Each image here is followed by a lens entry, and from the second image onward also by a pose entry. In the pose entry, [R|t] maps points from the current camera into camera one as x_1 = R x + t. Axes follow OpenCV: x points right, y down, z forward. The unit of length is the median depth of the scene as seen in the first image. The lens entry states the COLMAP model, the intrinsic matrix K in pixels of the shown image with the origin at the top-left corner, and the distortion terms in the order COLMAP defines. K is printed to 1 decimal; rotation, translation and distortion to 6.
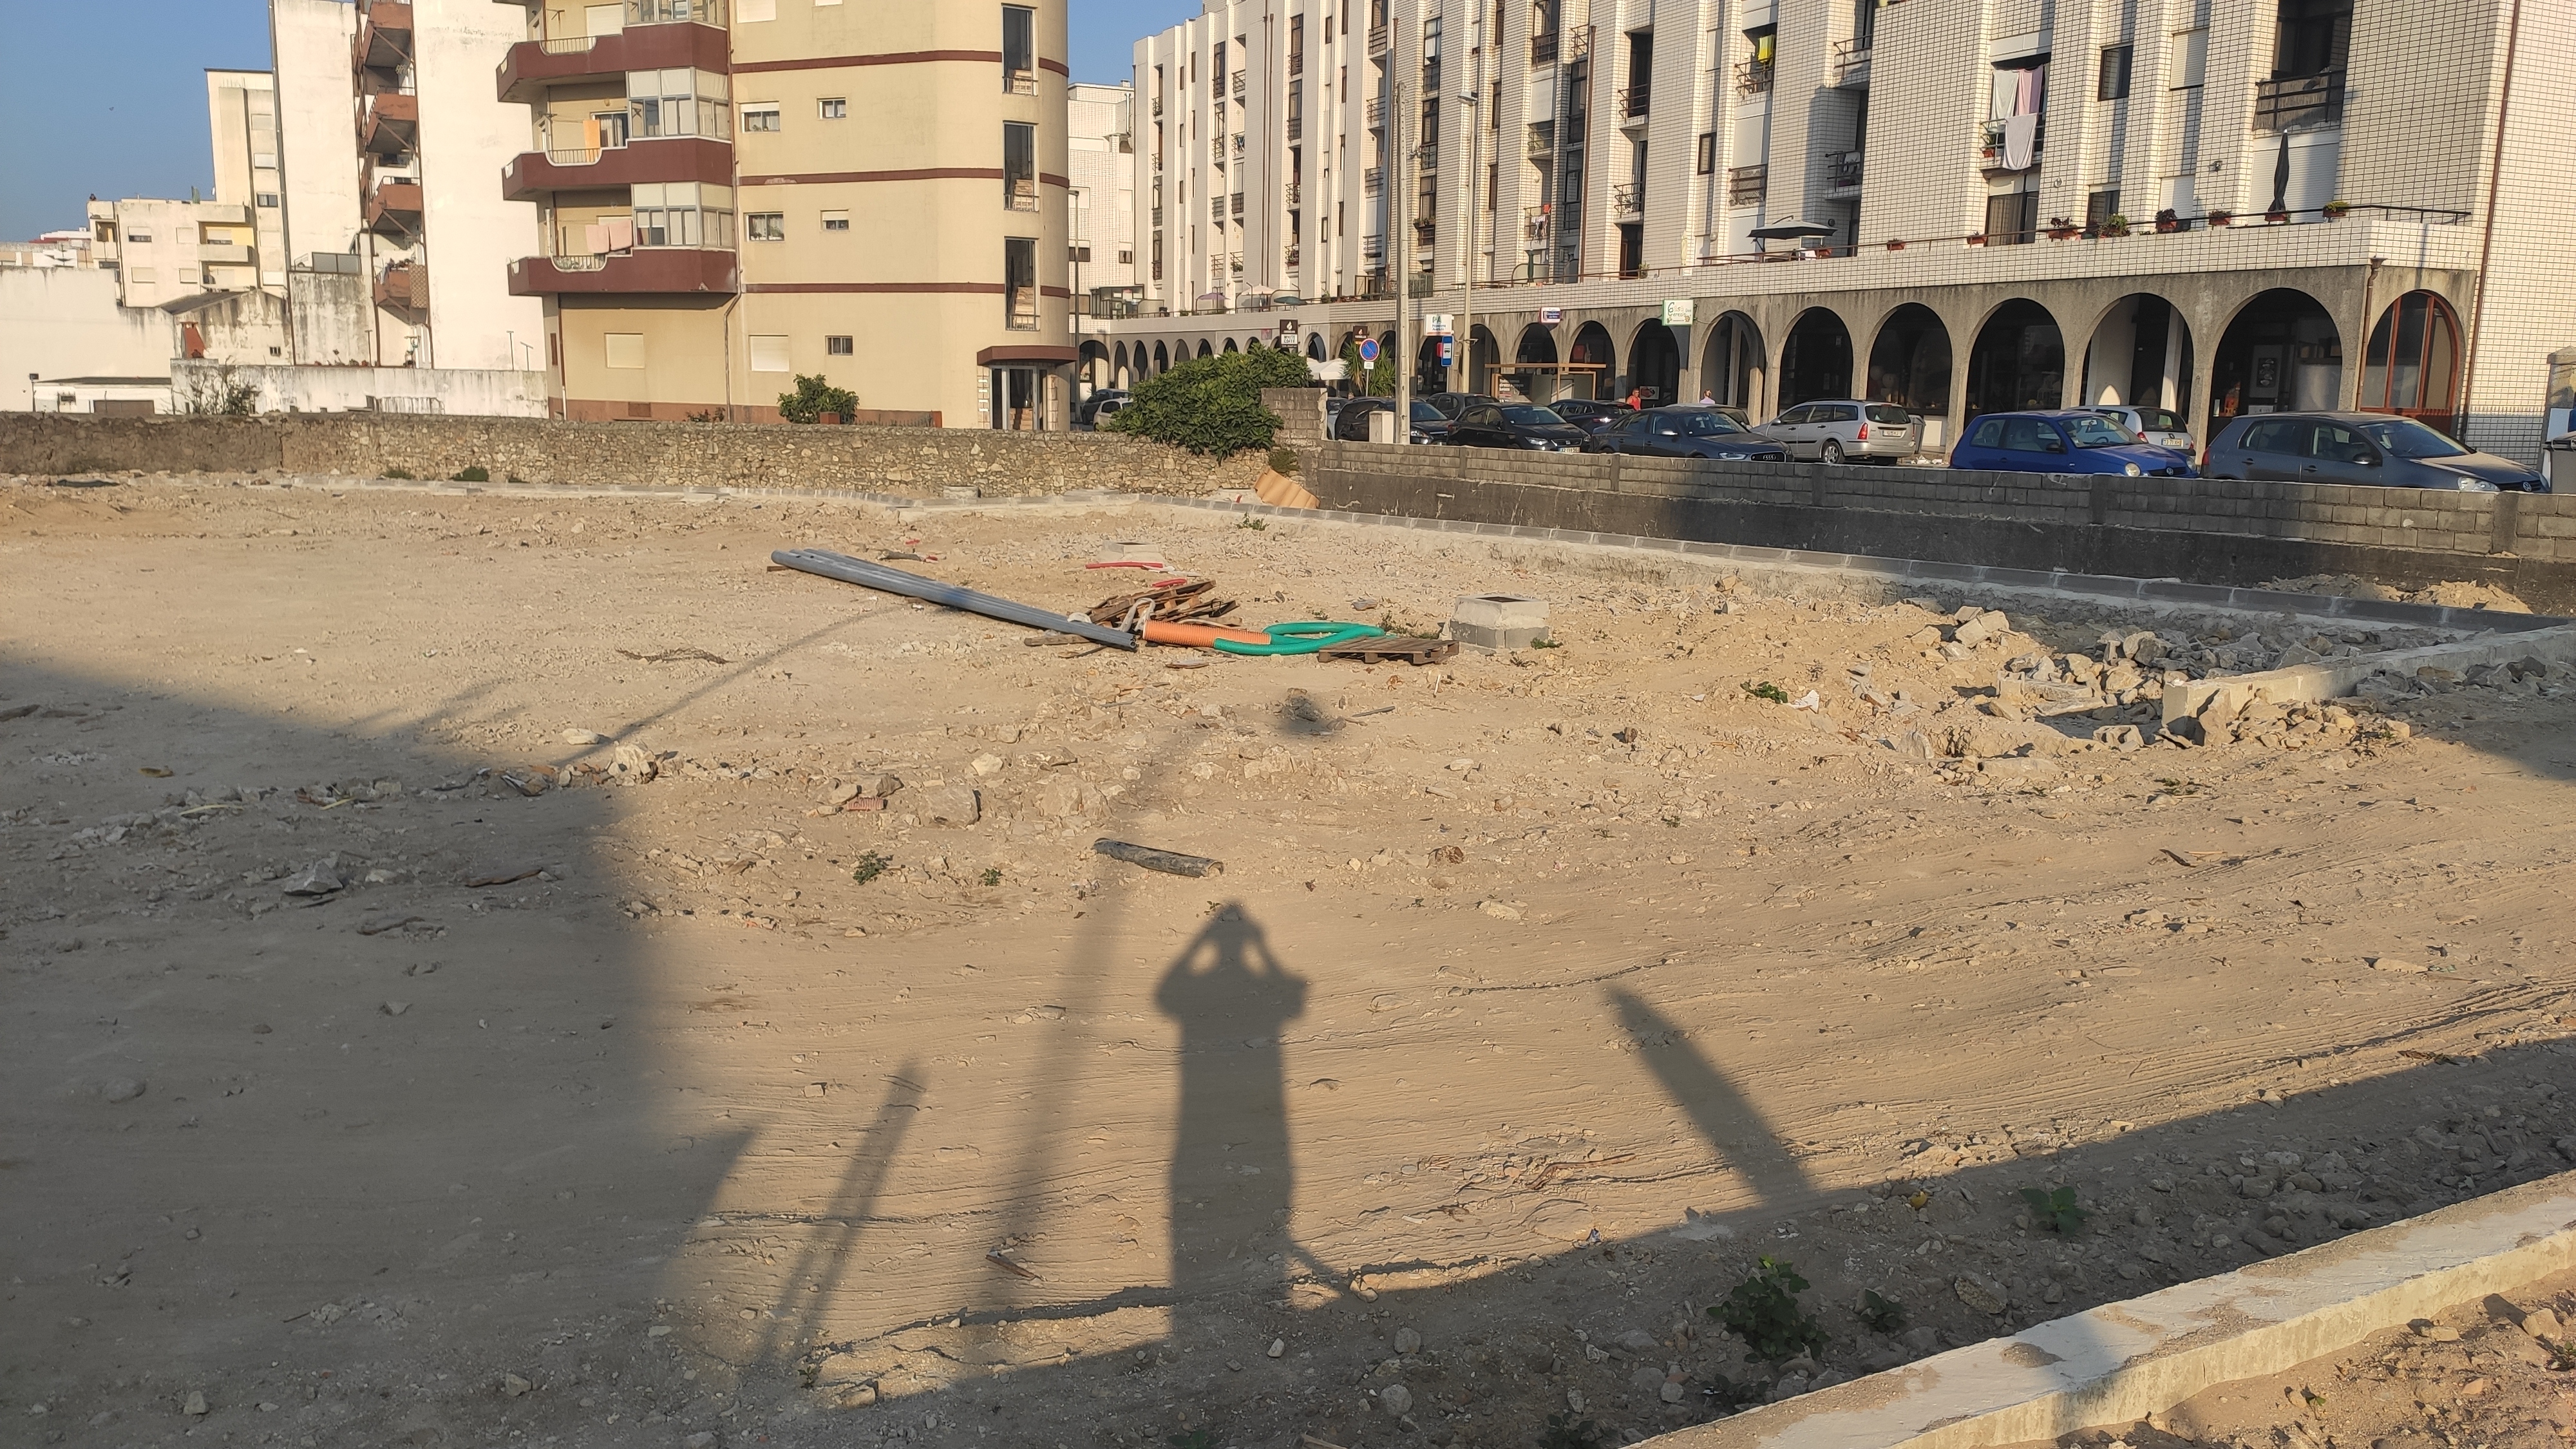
lens RADIAL K [[1922.0, 0, 1286.9], [0, 1922.0, 723.9], [0, 0, 1]] dist [0.075181, -0.107932]
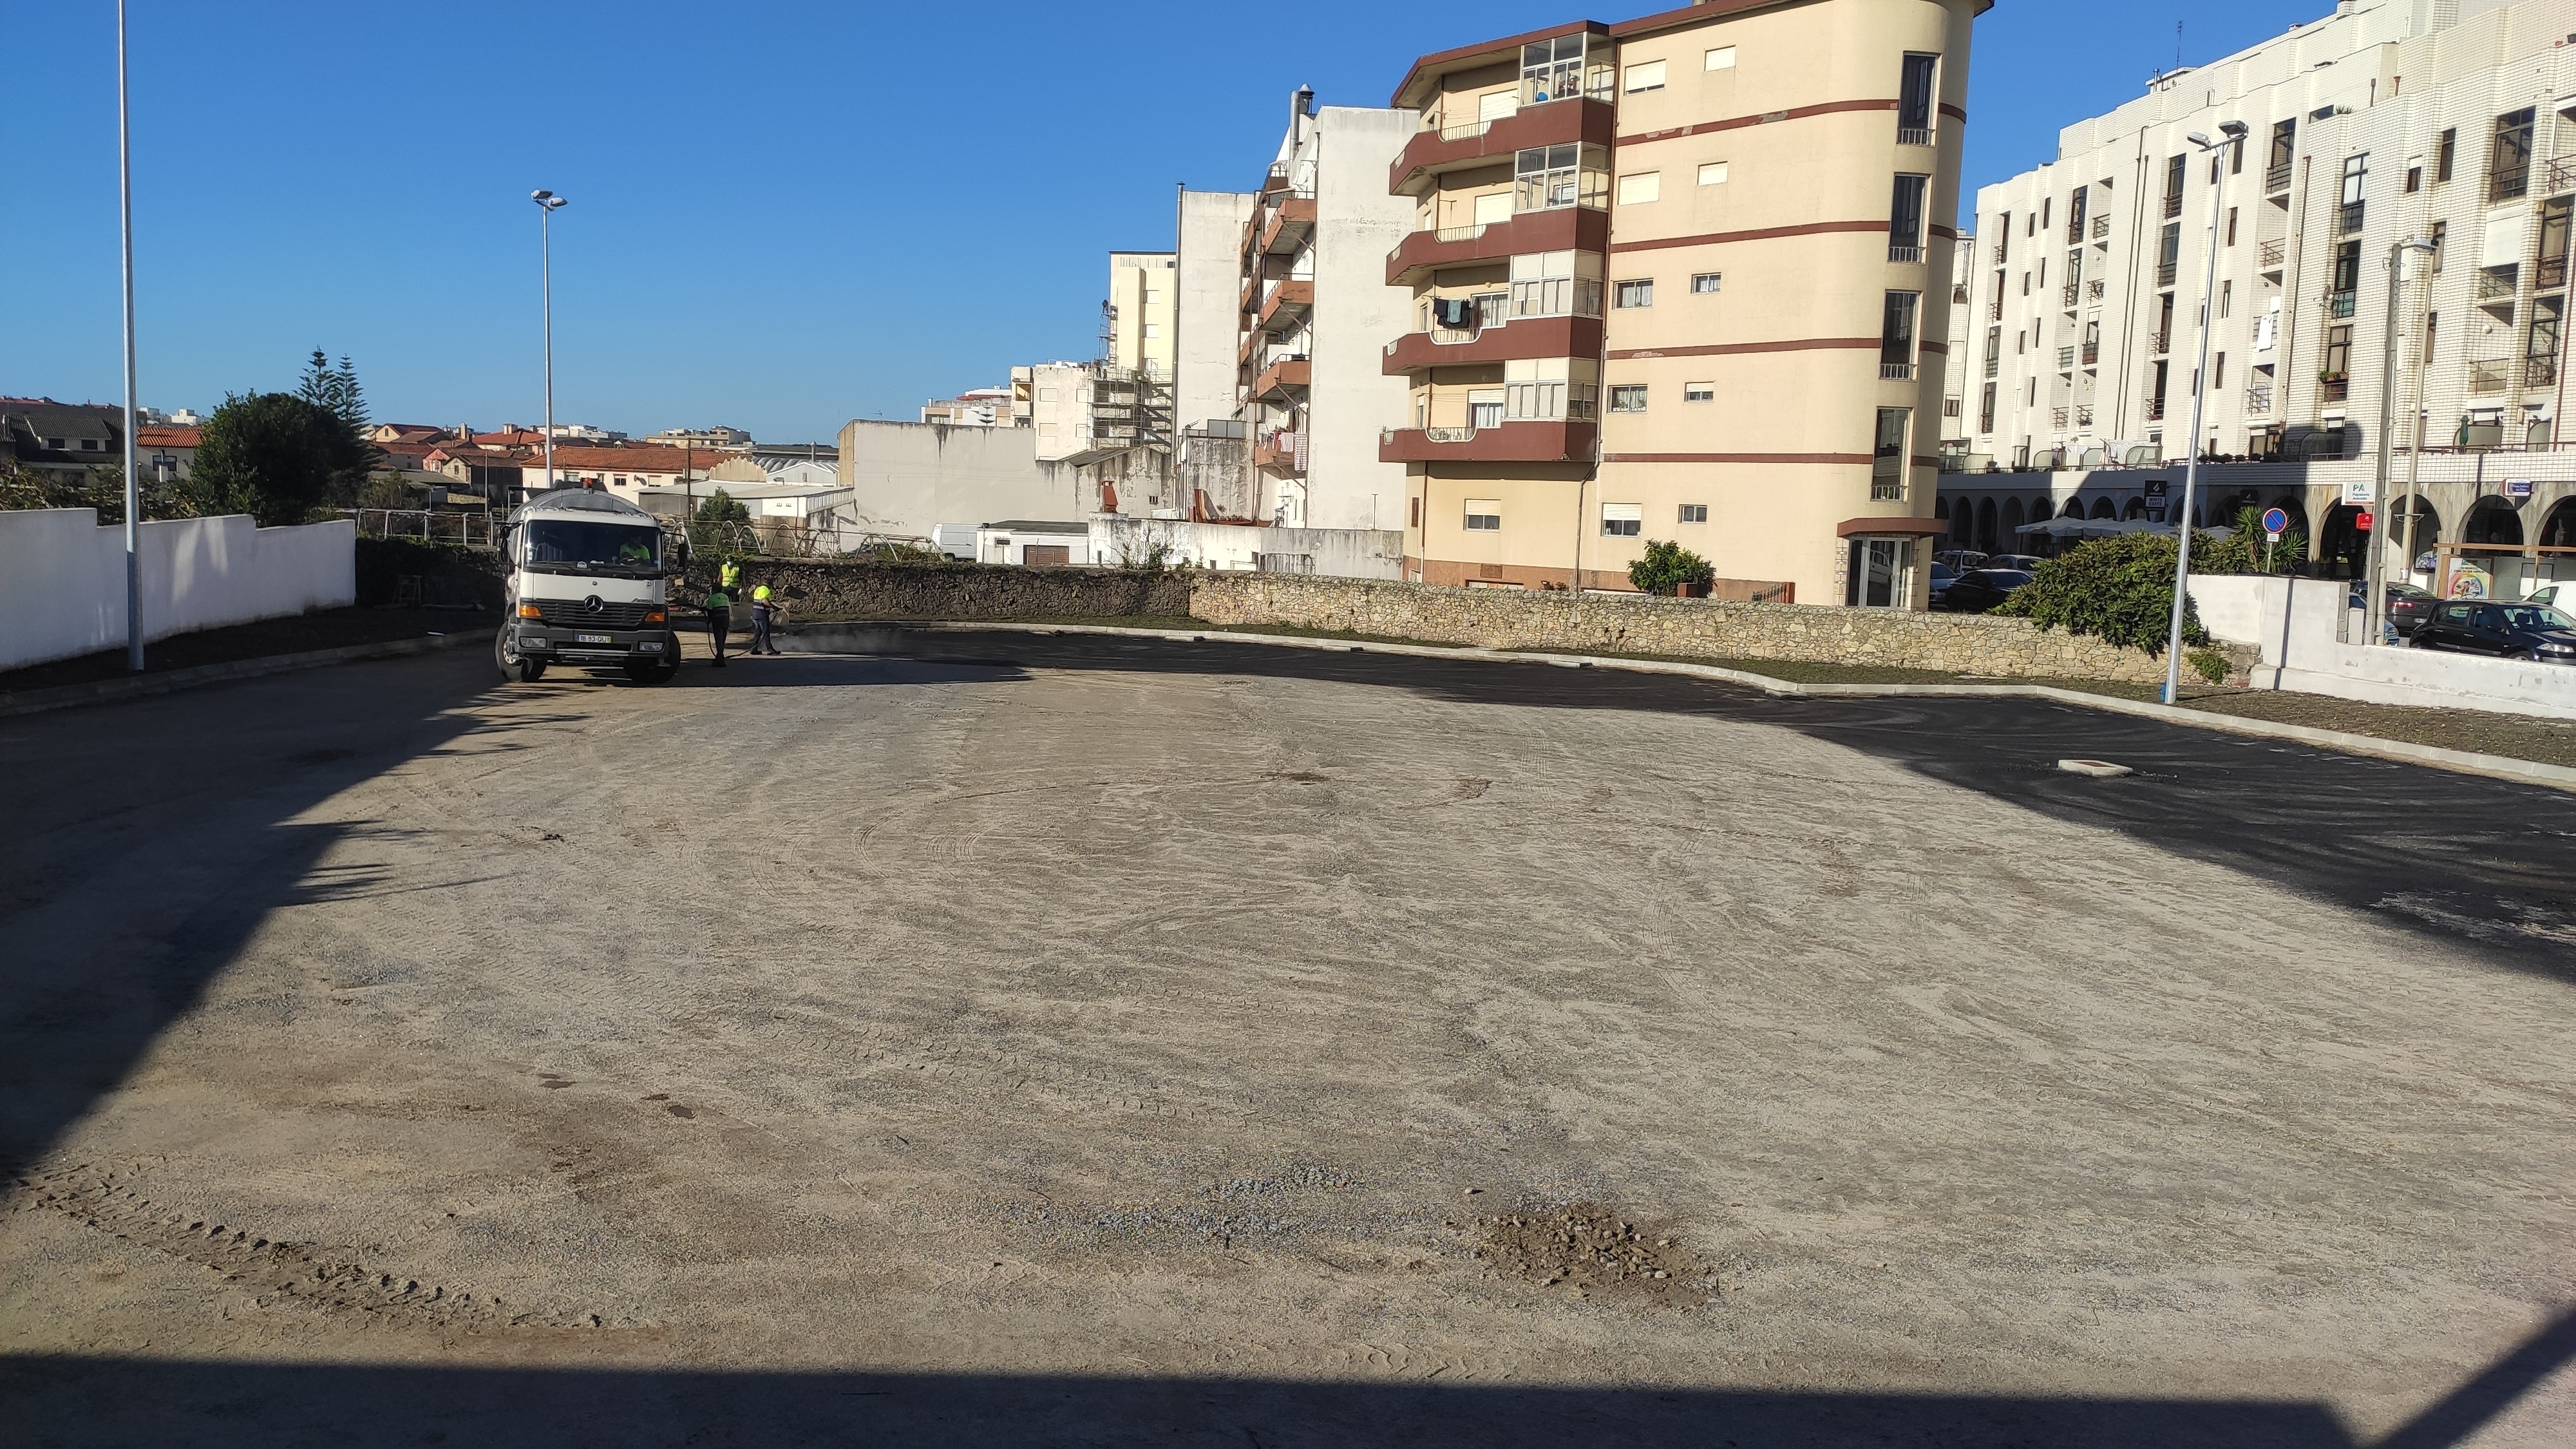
lens RADIAL K [[1922.0, 0, 1293.0], [0, 1922.0, 725.3], [0, 0, 1]] dist [0.075181, -0.107932]
pose [[0.927652, 0.057425, -0.369004, -0.049192], [-0.082699, 0.995163, -0.053031, -0.016517], [0.364173, 0.079711, 0.927914, 0.003453]]
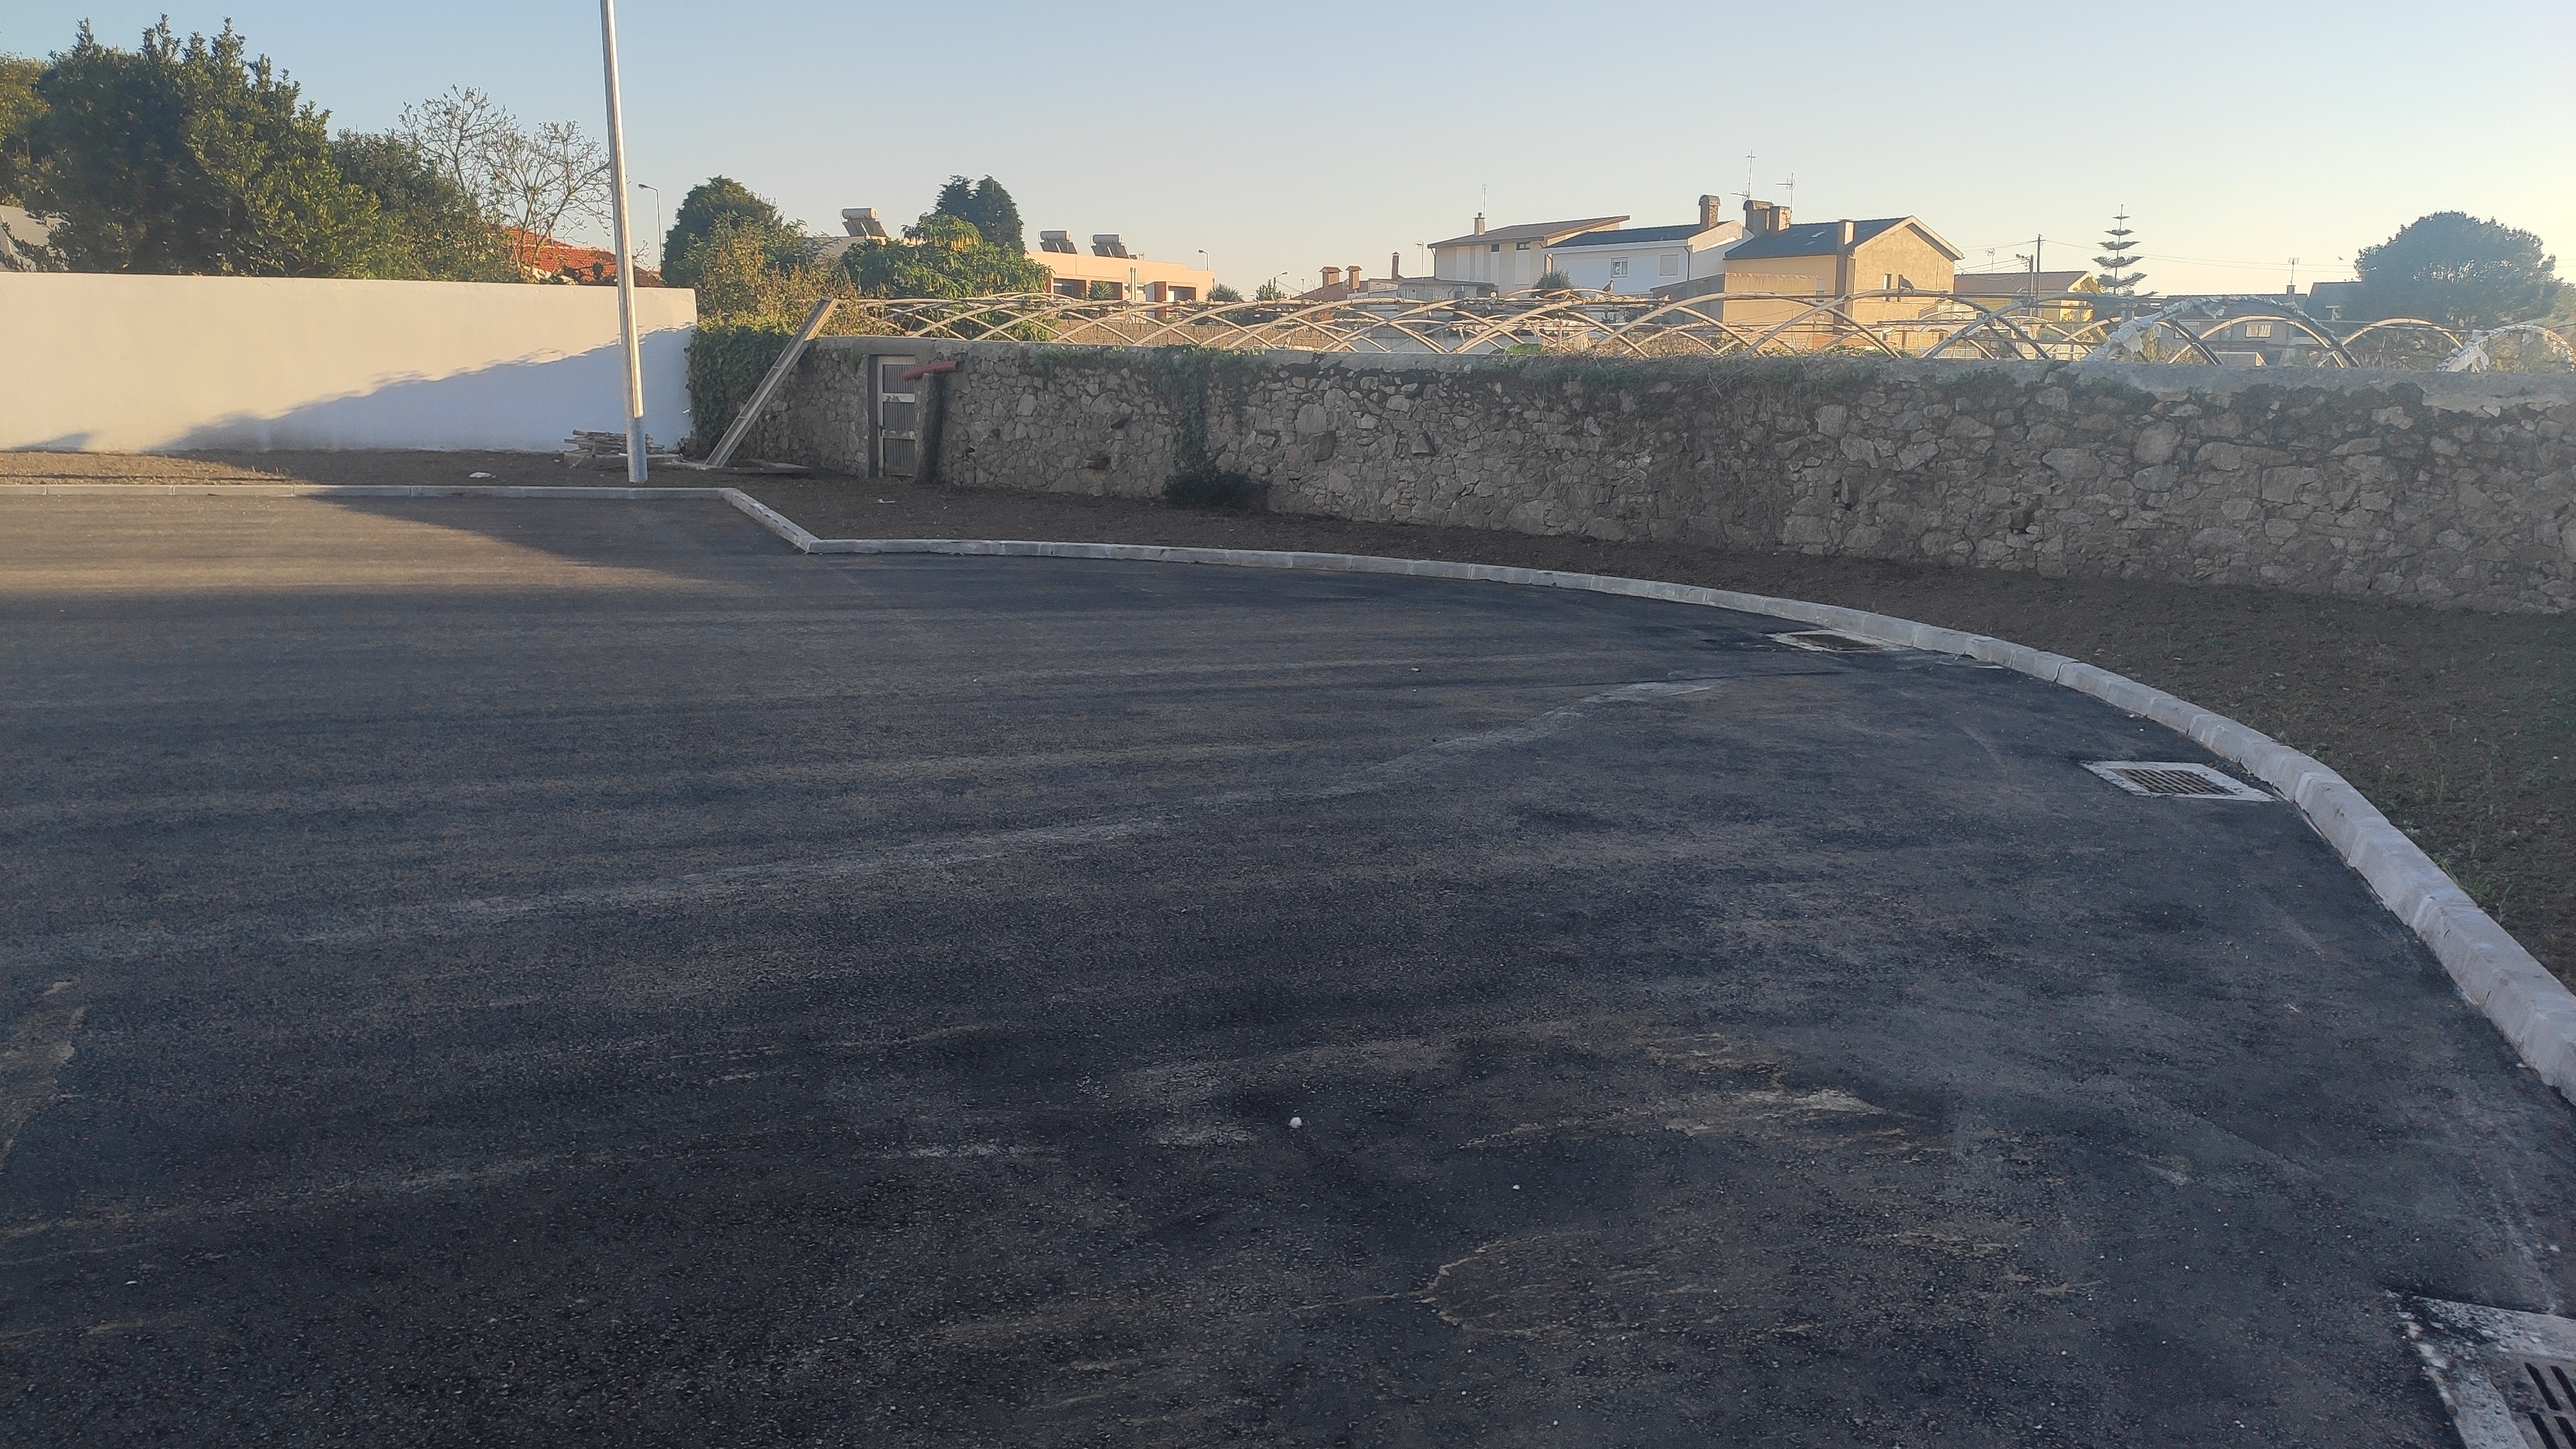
lens RADIAL K [[1922.0, 0, 1282.4], [0, 1922.0, 735.8], [0, 0, 1]] dist [0.075181, -0.107932]
pose [[-0.061291, 0.172502, -0.983100, -0.319666], [-0.178748, 0.967132, 0.180845, -0.127296], [0.981984, 0.186811, -0.028442, 0.833249]]
